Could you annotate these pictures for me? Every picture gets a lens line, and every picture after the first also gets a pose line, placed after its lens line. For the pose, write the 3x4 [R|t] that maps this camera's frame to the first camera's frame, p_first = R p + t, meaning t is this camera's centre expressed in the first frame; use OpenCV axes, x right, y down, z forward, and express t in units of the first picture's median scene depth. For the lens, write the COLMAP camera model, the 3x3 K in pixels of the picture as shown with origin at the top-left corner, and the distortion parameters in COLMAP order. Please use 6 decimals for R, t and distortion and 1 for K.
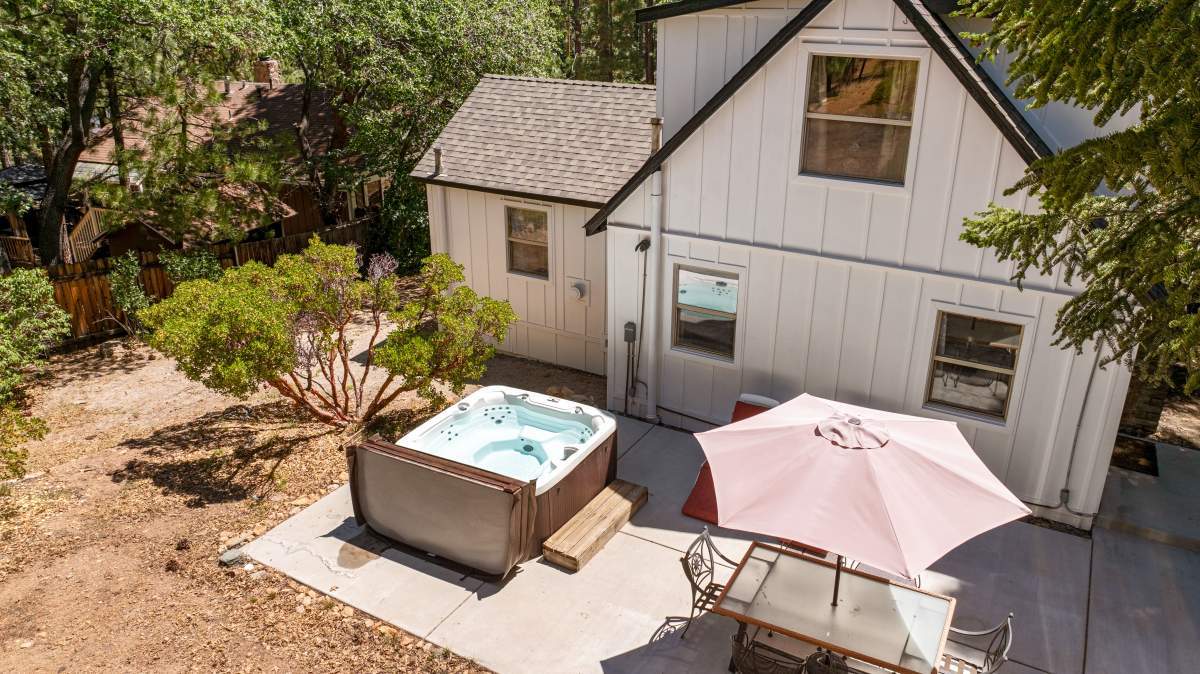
lens RADIAL K [[853.6, 0, 600.8], [0, 853.6, 340.6], [0, 0, 1]] dist [-0.028850, 0.025059]
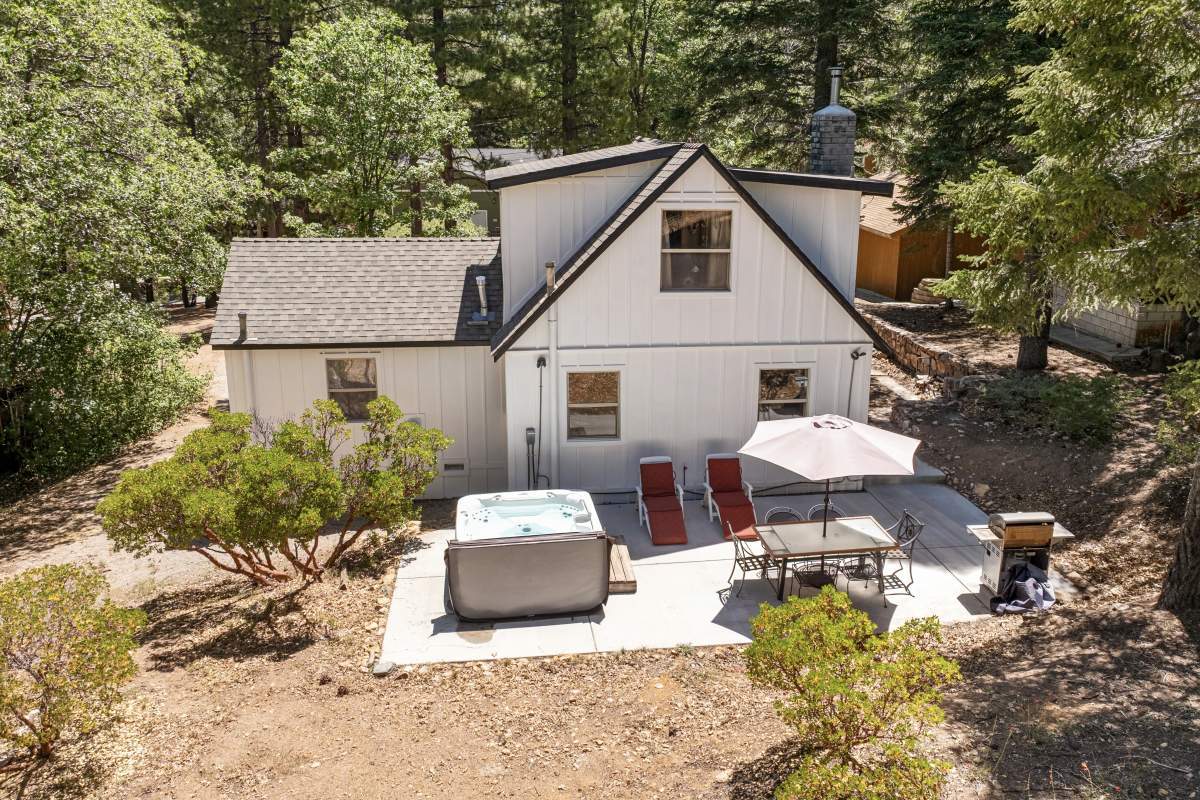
lens RADIAL K [[1037.2, 0, 599.7], [0, 1037.2, 397.6], [0, 0, 1]] dist [-0.004013, -0.002148]
pose [[0.796187, -0.162450, 0.582835, -0.806206], [0.227305, 0.973030, -0.039306, 0.019330], [-0.560731, 0.163776, 0.811639, -0.290468]]
